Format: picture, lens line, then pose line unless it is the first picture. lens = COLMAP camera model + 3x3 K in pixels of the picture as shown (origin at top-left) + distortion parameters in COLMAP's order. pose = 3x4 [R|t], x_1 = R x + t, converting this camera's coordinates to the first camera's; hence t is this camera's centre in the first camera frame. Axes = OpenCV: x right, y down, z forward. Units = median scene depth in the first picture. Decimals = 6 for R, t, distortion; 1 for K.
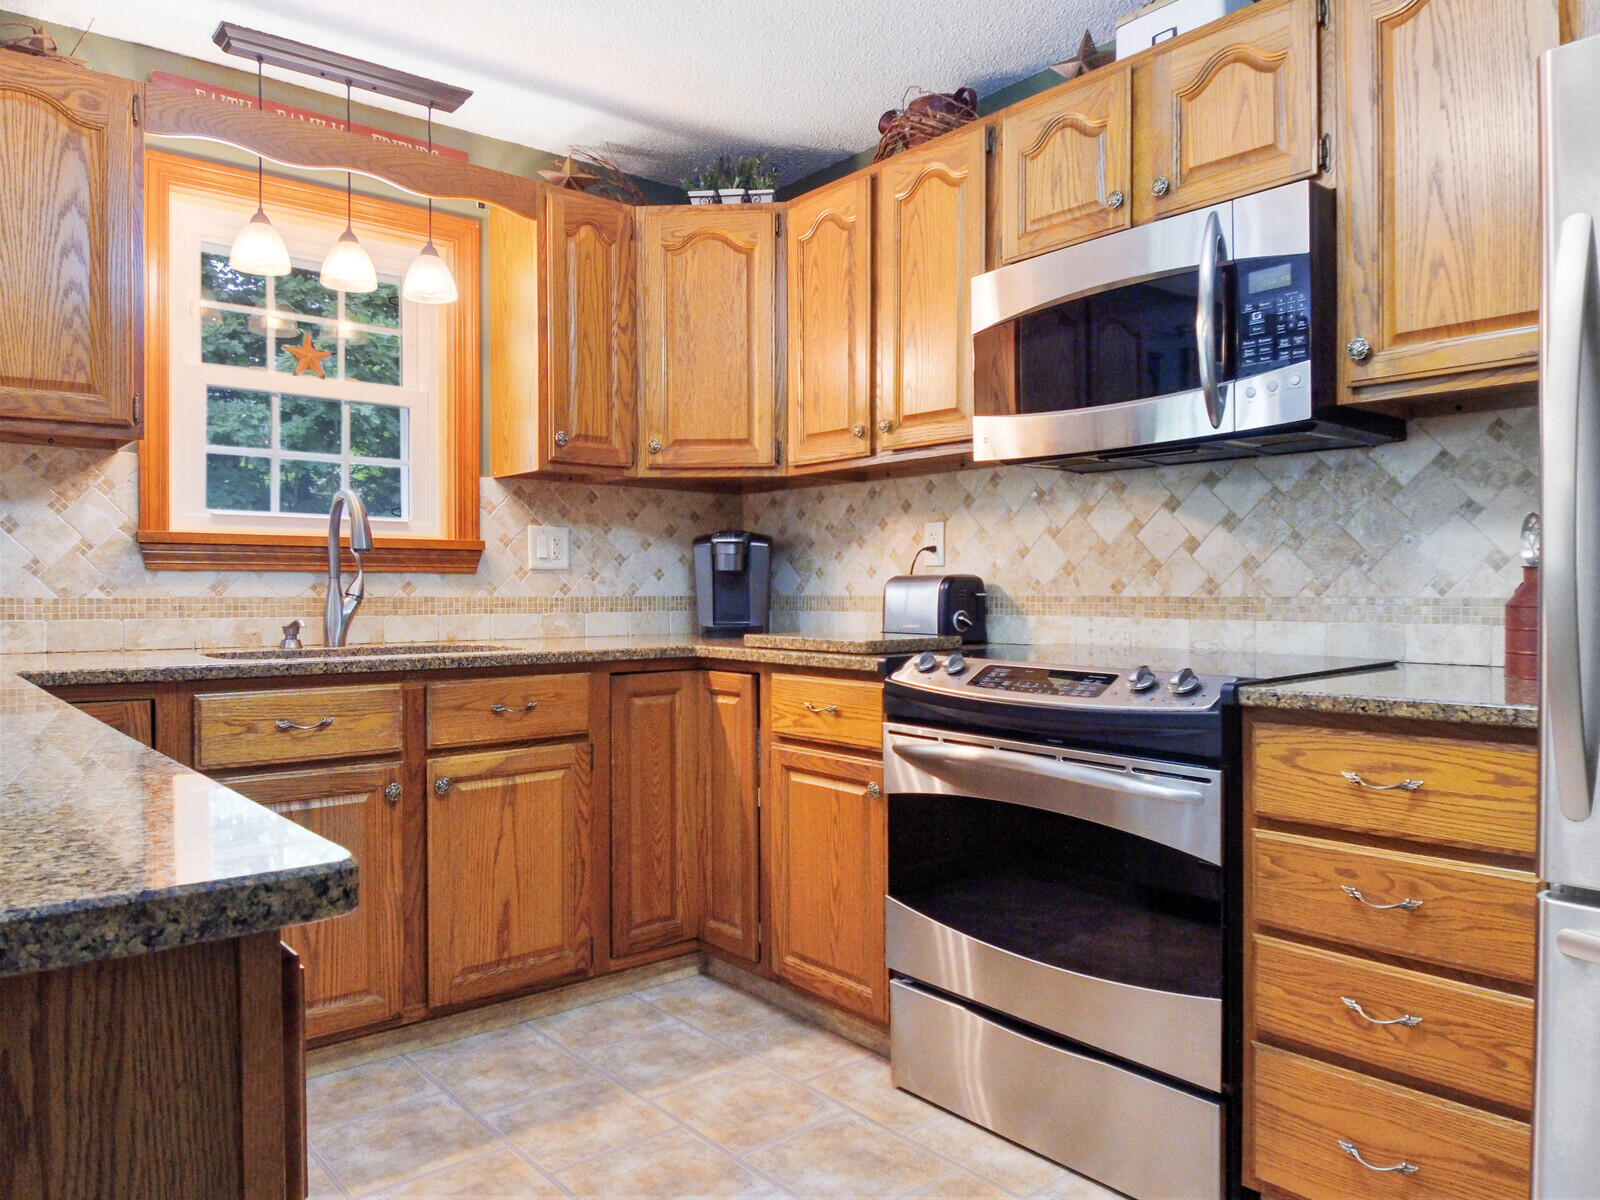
lens RADIAL K [[1109.4, 0, 800.0], [0, 1109.4, 600.0], [0, 0, 1]] dist [0.076173, -0.106296]
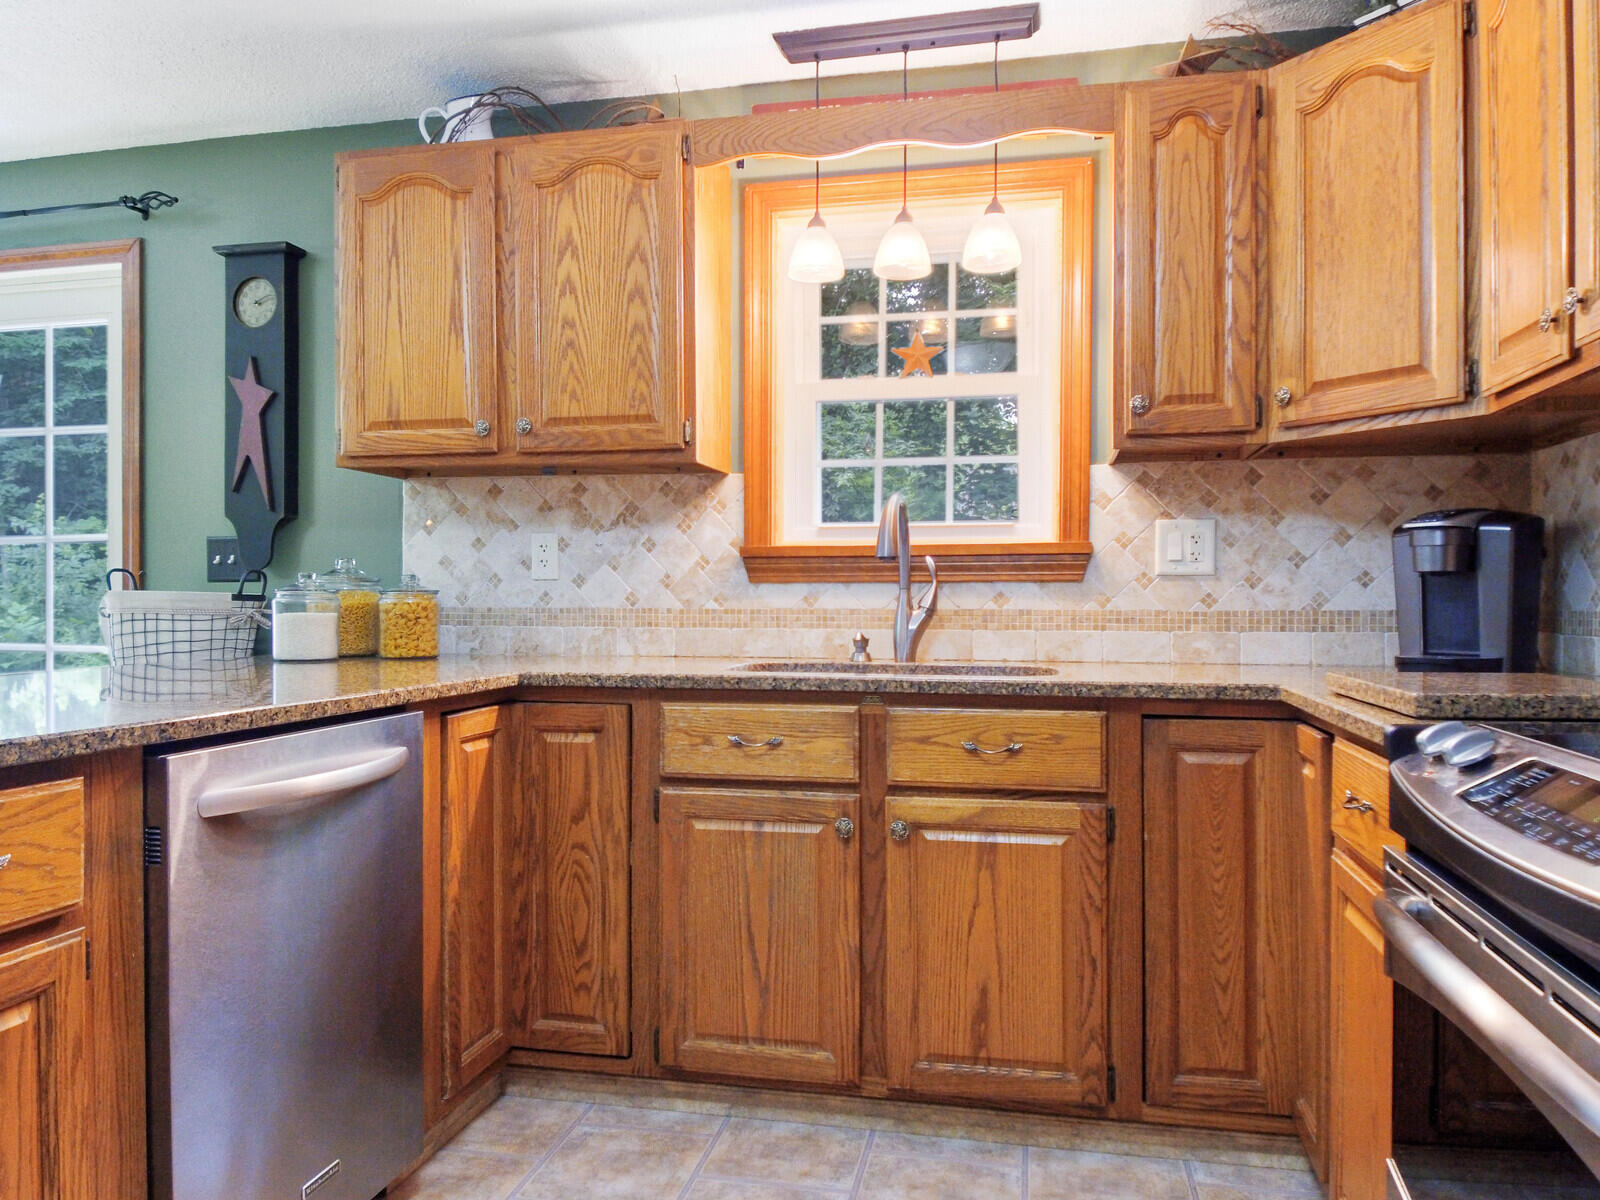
lens RADIAL K [[1145.2, 0, 800.0], [0, 1145.2, 600.0], [0, 0, 1]] dist [0.079093, -0.130292]
pose [[0.619200, -0.001175, -0.785232, 0.284910], [-0.007907, 0.999939, -0.007732, -0.002017], [0.785193, 0.010996, 0.619153, 0.346782]]
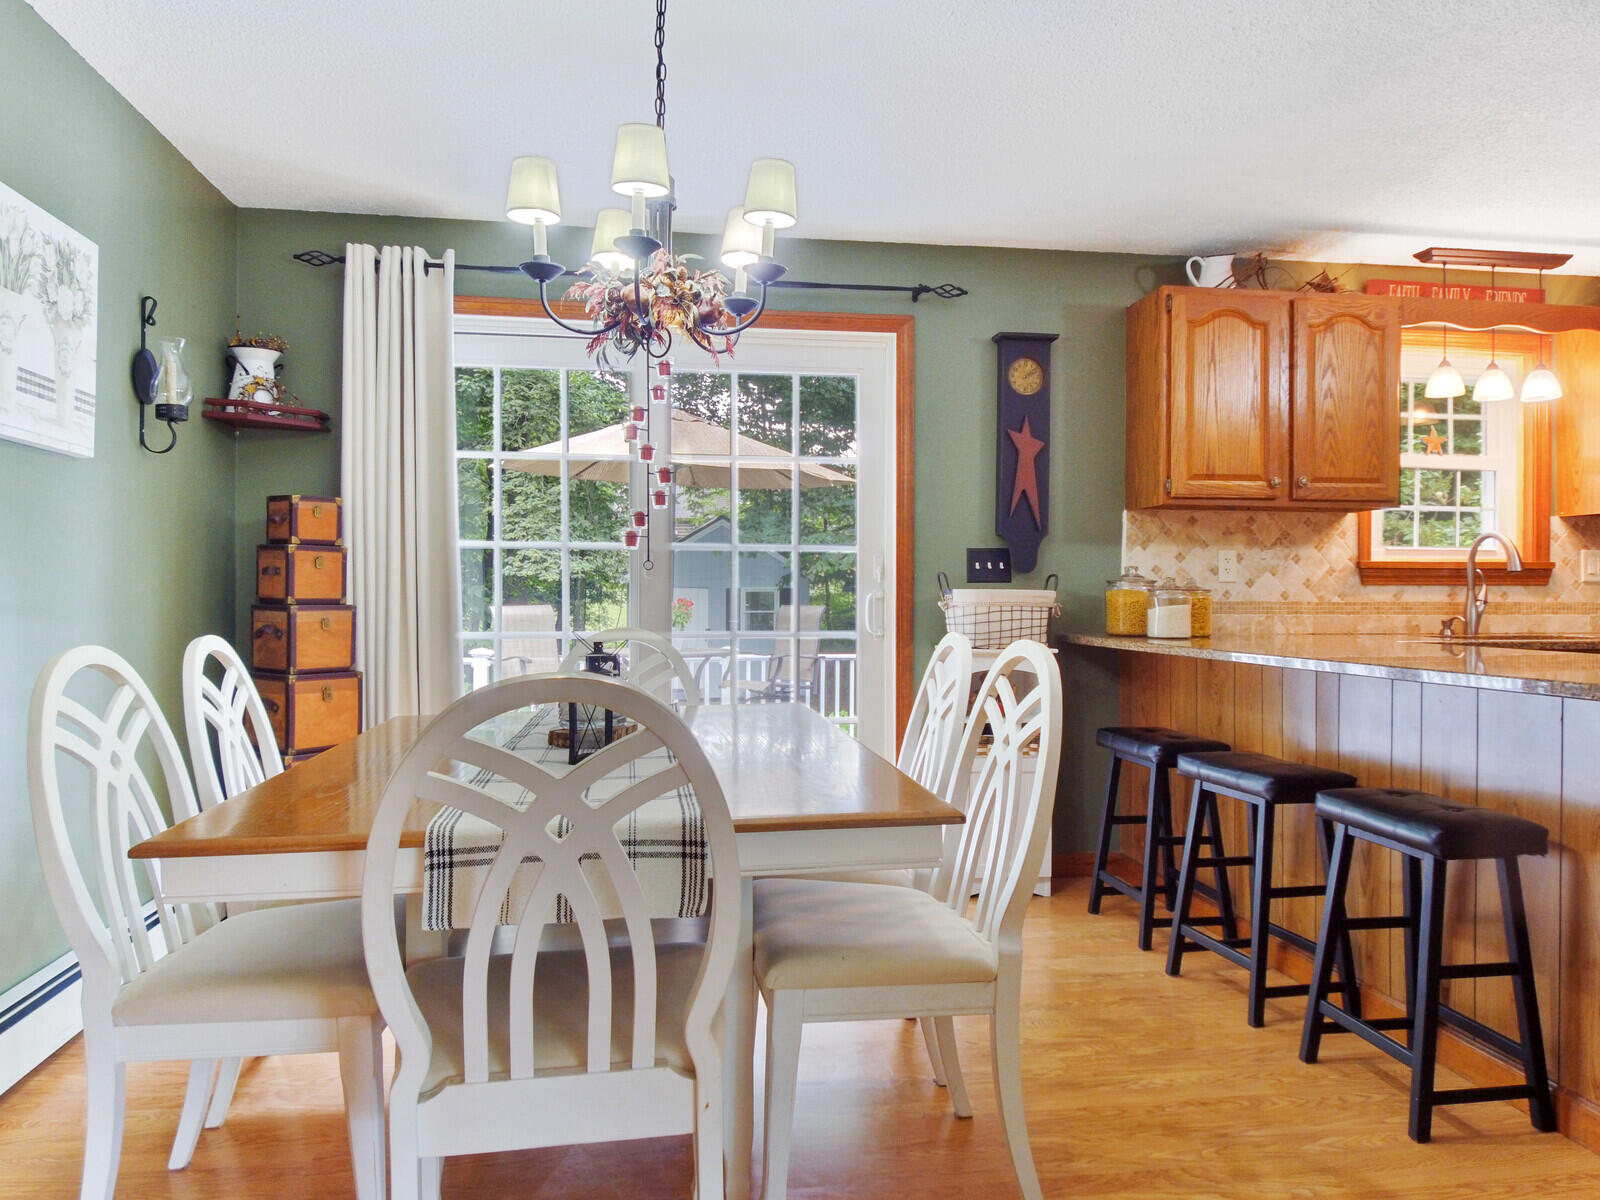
lens RADIAL K [[1145.2, 0, 800.0], [0, 1145.2, 600.0], [0, 0, 1]] dist [0.079093, -0.130292]
pose [[0.859214, 0.002722, -0.511610, -0.400209], [-0.005584, 0.999976, -0.004057, 0.006328], [0.511587, 0.006343, 0.859208, -0.816092]]
